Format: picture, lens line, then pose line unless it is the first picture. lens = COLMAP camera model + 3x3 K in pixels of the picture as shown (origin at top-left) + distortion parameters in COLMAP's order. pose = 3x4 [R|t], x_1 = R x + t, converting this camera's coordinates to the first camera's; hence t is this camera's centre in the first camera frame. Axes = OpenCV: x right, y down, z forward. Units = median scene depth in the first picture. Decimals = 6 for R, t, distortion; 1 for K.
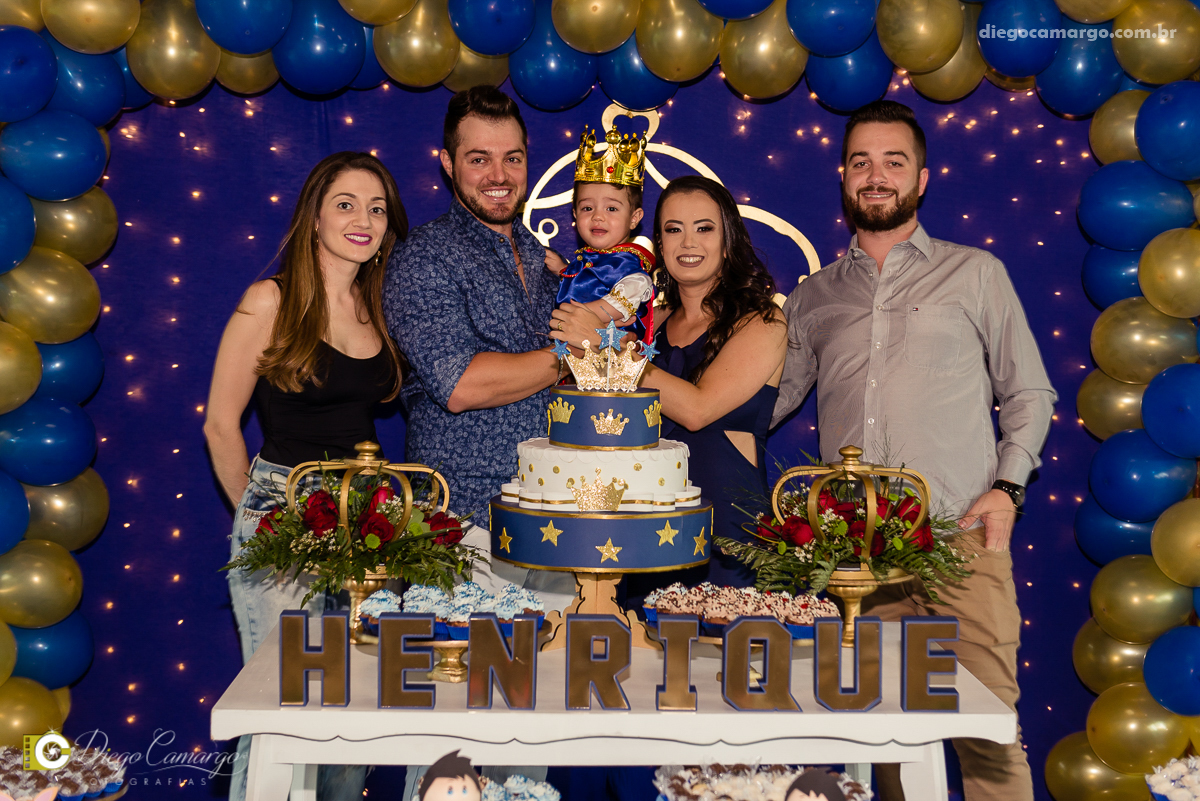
lens RADIAL K [[1761.6, 0, 613.9], [0, 1761.6, 404.0], [0, 0, 1]] dist [0.004284, 0.000000]
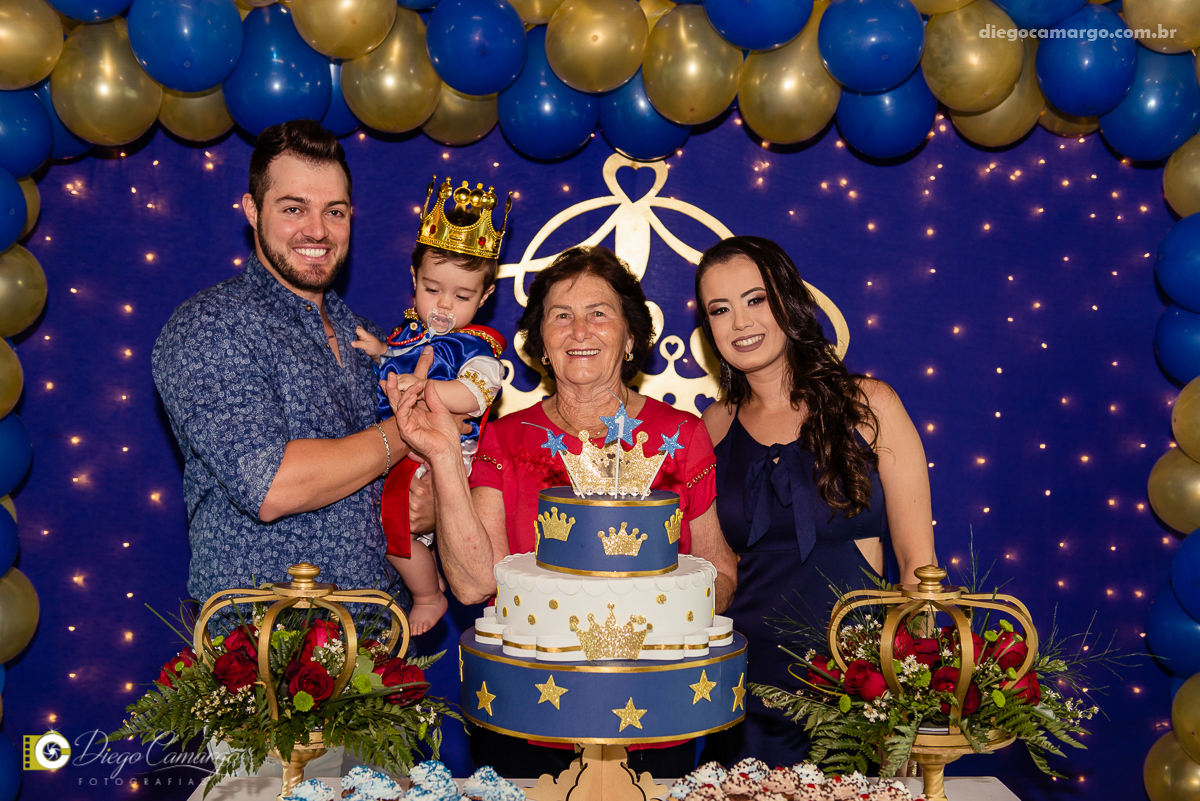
lens RADIAL K [[1355.6, 0, 617.1], [0, 1355.6, 401.4], [0, 0, 1]] dist [0.012088, 0.000000]
pose [[0.999965, -0.004567, 0.007028, -0.005387], [0.004773, 0.999551, -0.029568, -0.025974], [-0.006890, 0.029600, 0.999538, 0.333436]]
